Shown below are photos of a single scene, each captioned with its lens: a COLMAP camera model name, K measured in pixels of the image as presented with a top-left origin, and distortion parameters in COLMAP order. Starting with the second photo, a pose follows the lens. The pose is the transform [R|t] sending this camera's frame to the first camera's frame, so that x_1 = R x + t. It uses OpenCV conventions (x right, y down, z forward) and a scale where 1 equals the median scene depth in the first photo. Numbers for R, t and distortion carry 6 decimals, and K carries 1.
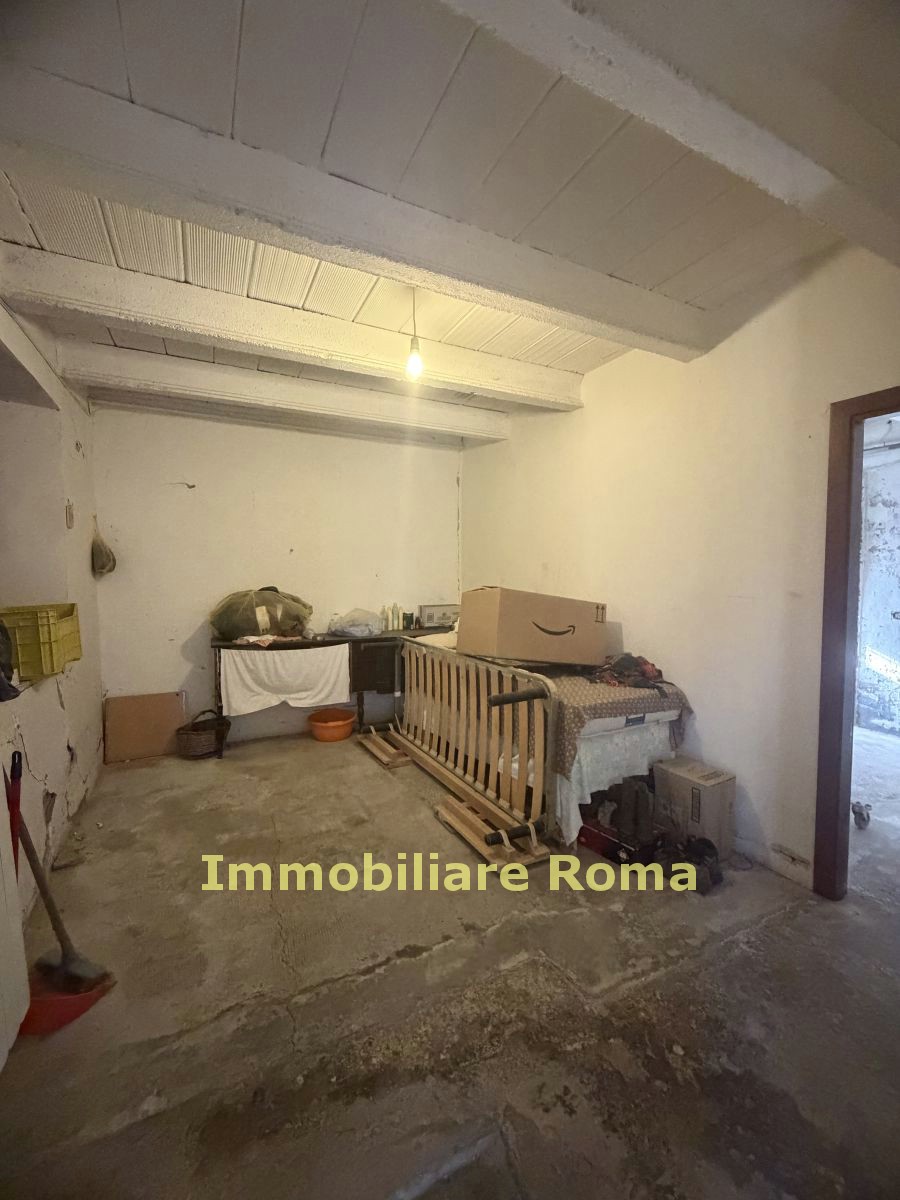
lens RADIAL K [[483.3, 0, 448.1], [0, 483.3, 601.3], [0, 0, 1]] dist [0.003595, -0.000595]
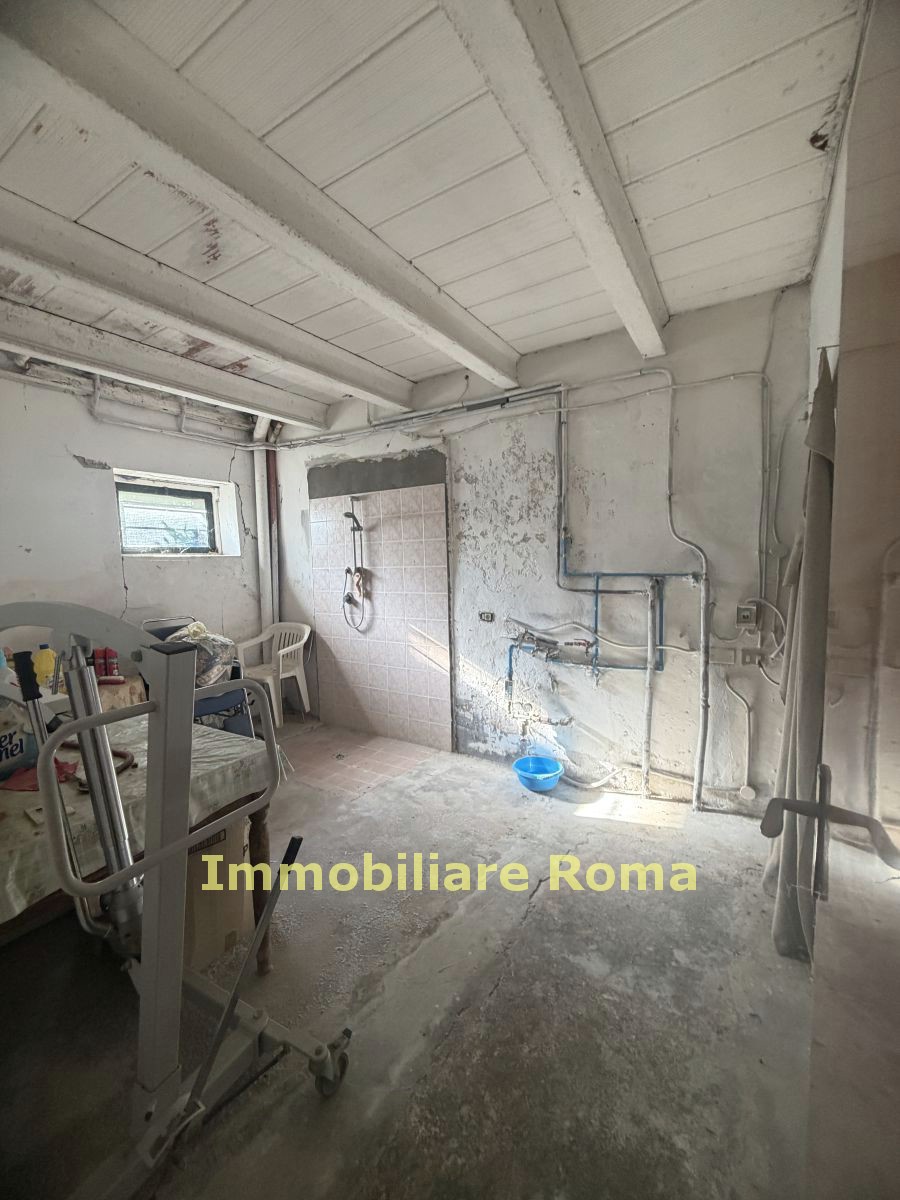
lens RADIAL K [[483.3, 0, 452.0], [0, 483.3, 603.7], [0, 0, 1]] dist [0.003595, -0.000595]
pose [[0.855372, -0.063230, 0.514140, 0.447740], [0.049379, 0.997955, 0.040578, -0.027605], [-0.515655, -0.009322, 0.856746, 0.316511]]
